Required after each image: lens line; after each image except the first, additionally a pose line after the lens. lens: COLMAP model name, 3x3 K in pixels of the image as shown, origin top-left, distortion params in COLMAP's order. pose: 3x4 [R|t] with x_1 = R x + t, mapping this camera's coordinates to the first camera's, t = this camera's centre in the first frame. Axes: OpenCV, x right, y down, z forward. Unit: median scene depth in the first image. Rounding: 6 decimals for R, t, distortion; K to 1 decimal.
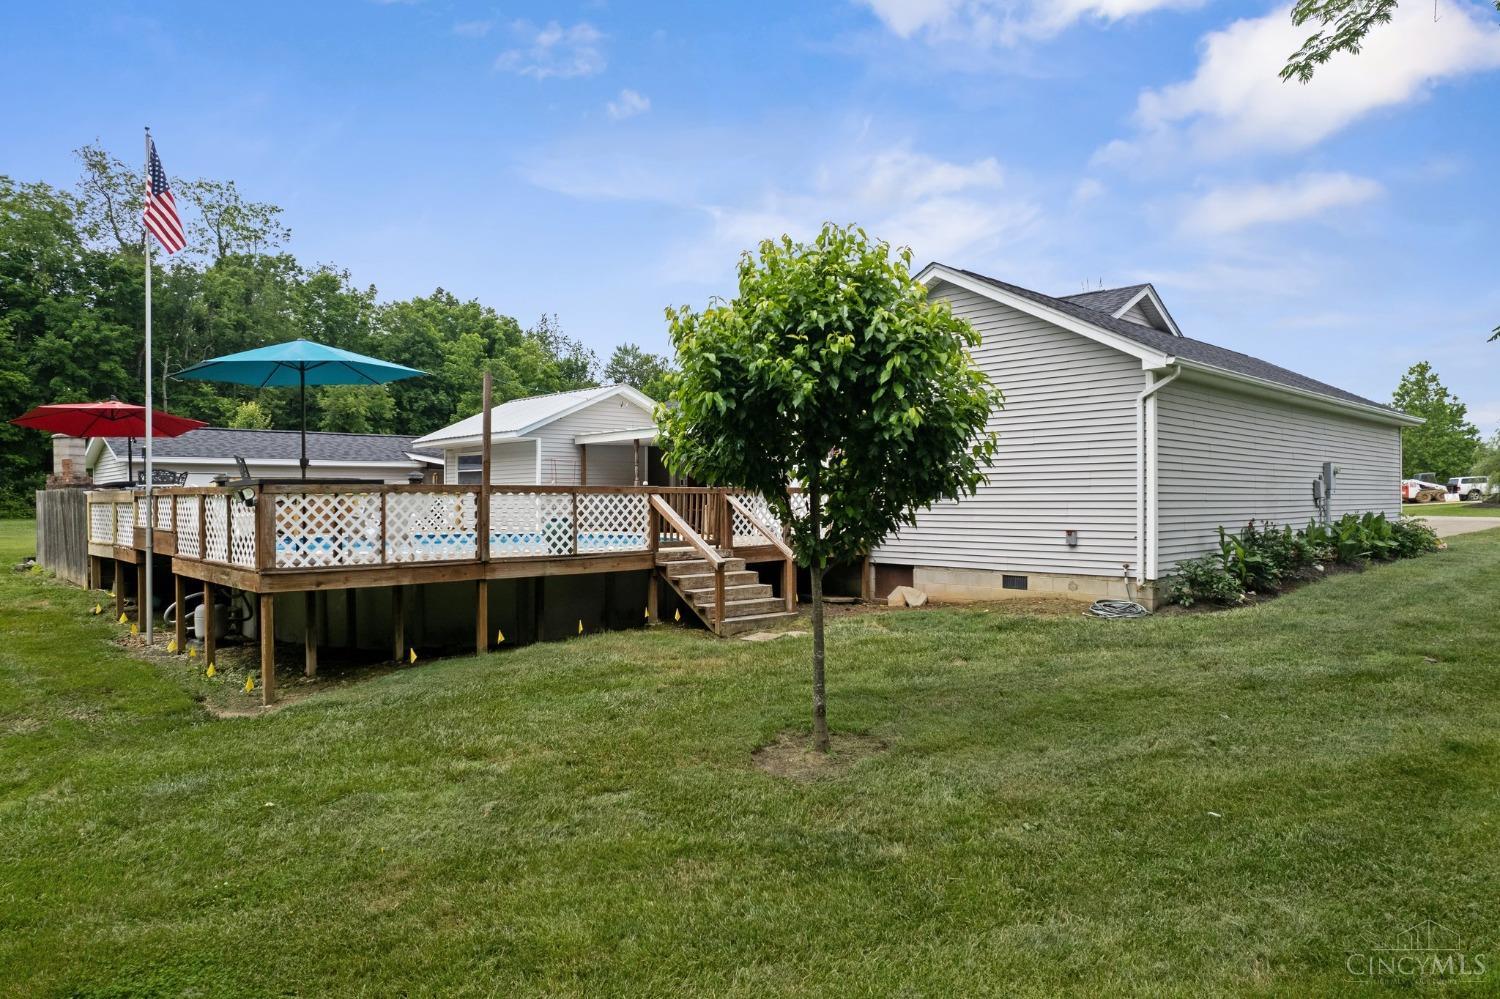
lens RADIAL K [[947.9, 0, 745.3], [0, 947.9, 498.7], [0, 0, 1]] dist [-0.071778, 0.056730]
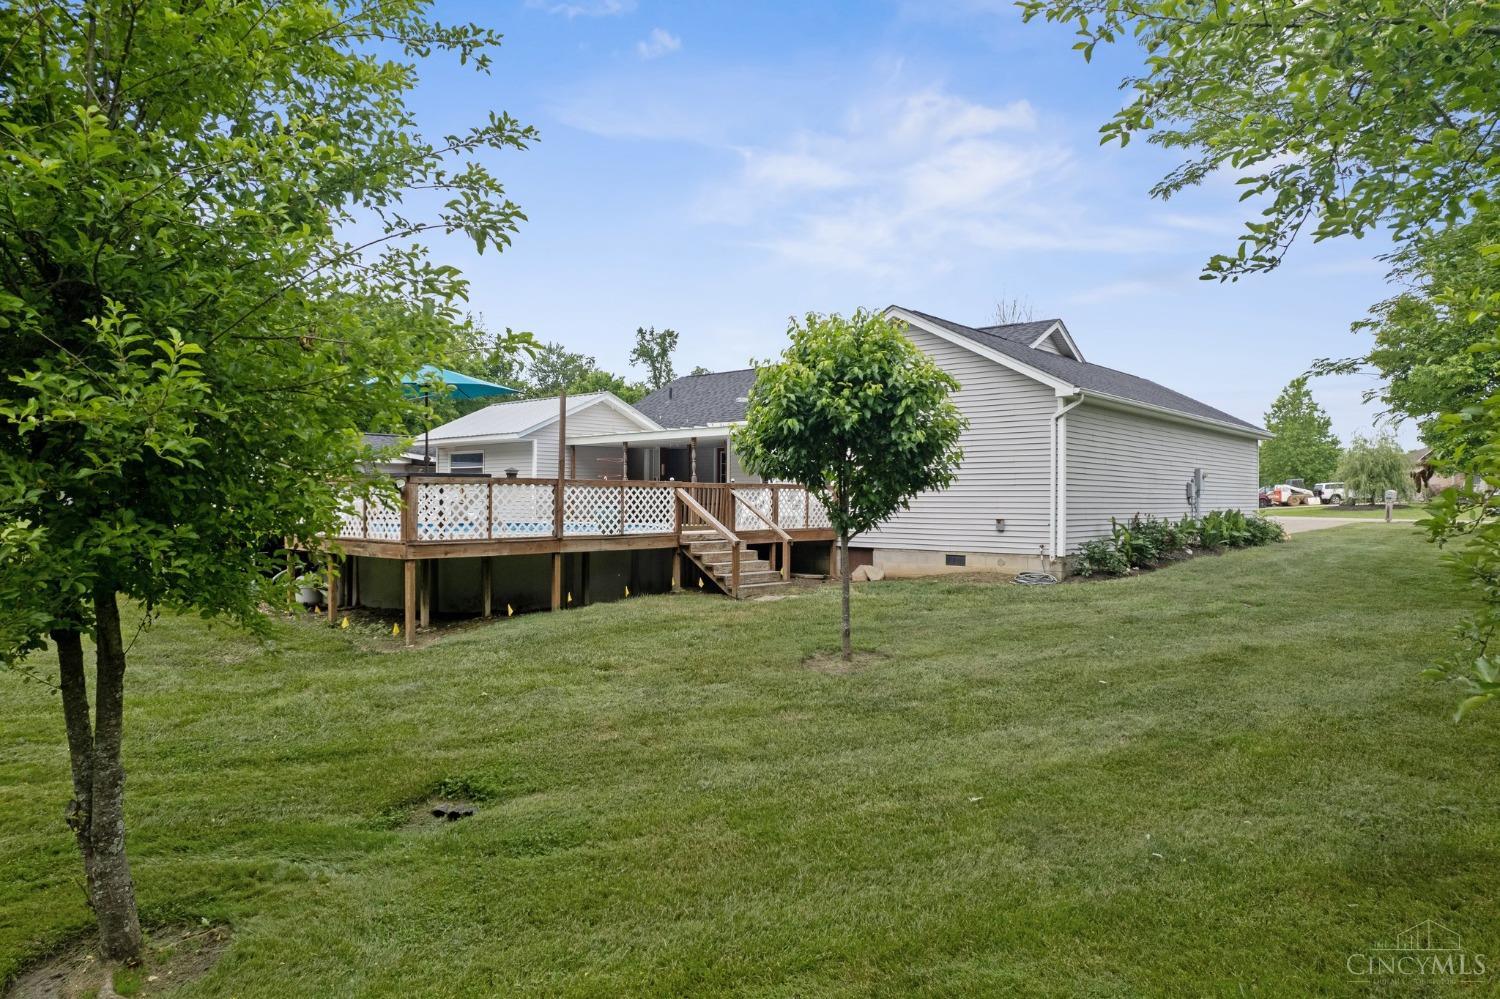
lens RADIAL K [[946.0, 0, 746.8], [0, 946.0, 498.1], [0, 0, 1]] dist [-0.056562, 0.052222]
pose [[0.995691, 0.008530, 0.092337, -0.130881], [-0.008457, 0.999964, -0.001180, 0.010113], [-0.092344, 0.000394, 0.995727, -0.279575]]
